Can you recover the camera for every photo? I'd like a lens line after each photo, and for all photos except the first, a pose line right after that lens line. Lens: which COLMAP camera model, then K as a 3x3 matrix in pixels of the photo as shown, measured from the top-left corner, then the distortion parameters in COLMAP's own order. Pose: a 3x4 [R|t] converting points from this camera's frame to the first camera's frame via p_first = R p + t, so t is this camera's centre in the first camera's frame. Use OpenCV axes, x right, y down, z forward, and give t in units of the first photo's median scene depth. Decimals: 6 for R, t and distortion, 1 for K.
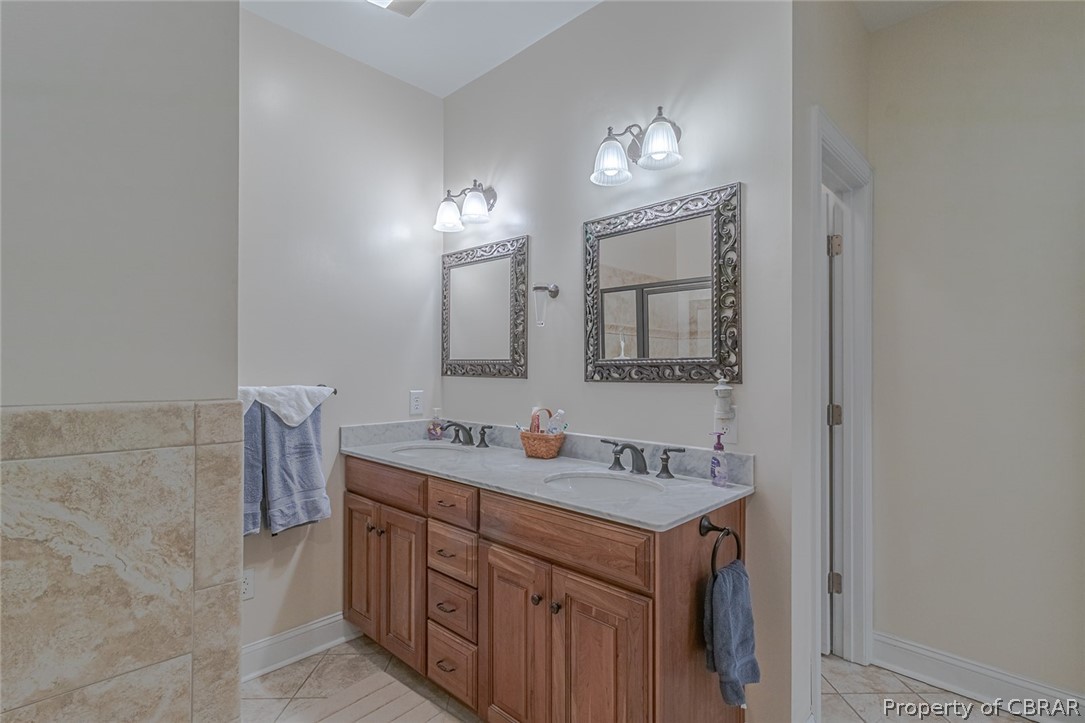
lens RADIAL K [[499.3, 0, 547.5], [0, 499.3, 363.5], [0, 0, 1]] dist [0.002561, 0.000626]
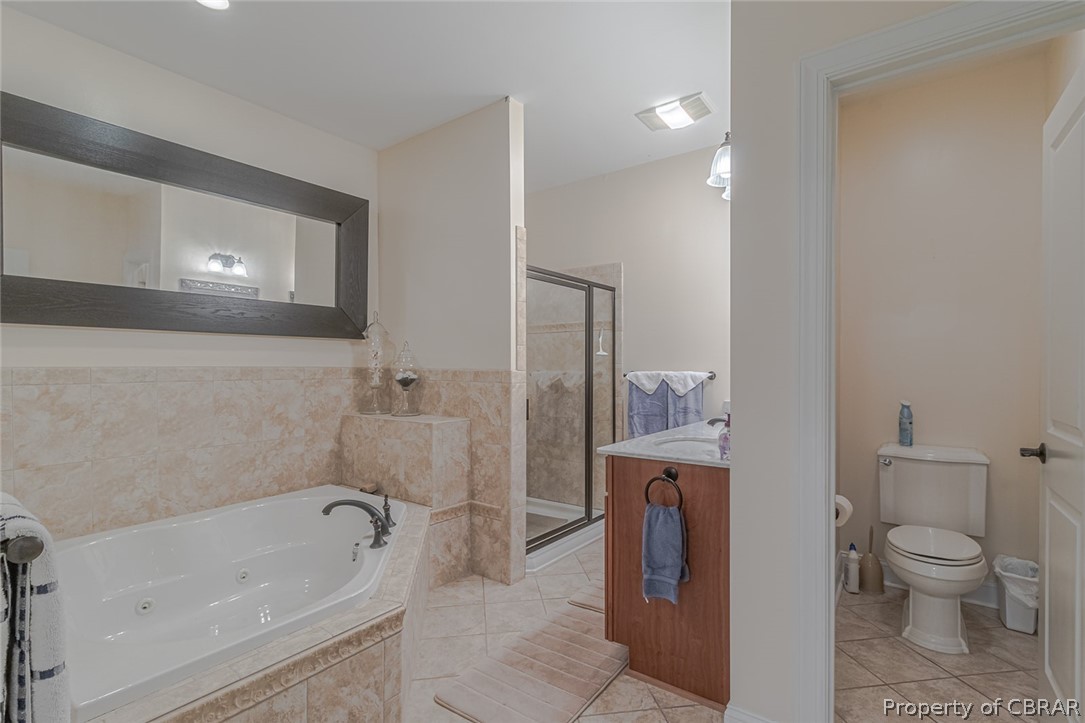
lens RADIAL K [[499.3, 0, 547.5], [0, 499.3, 363.5], [0, 0, 1]] dist [0.002561, 0.000626]
pose [[0.099452, -0.004301, -0.995033, 1.103512], [0.009980, 0.999945, -0.003325, 0.021018], [0.994992, -0.009600, 0.099489, 0.416684]]
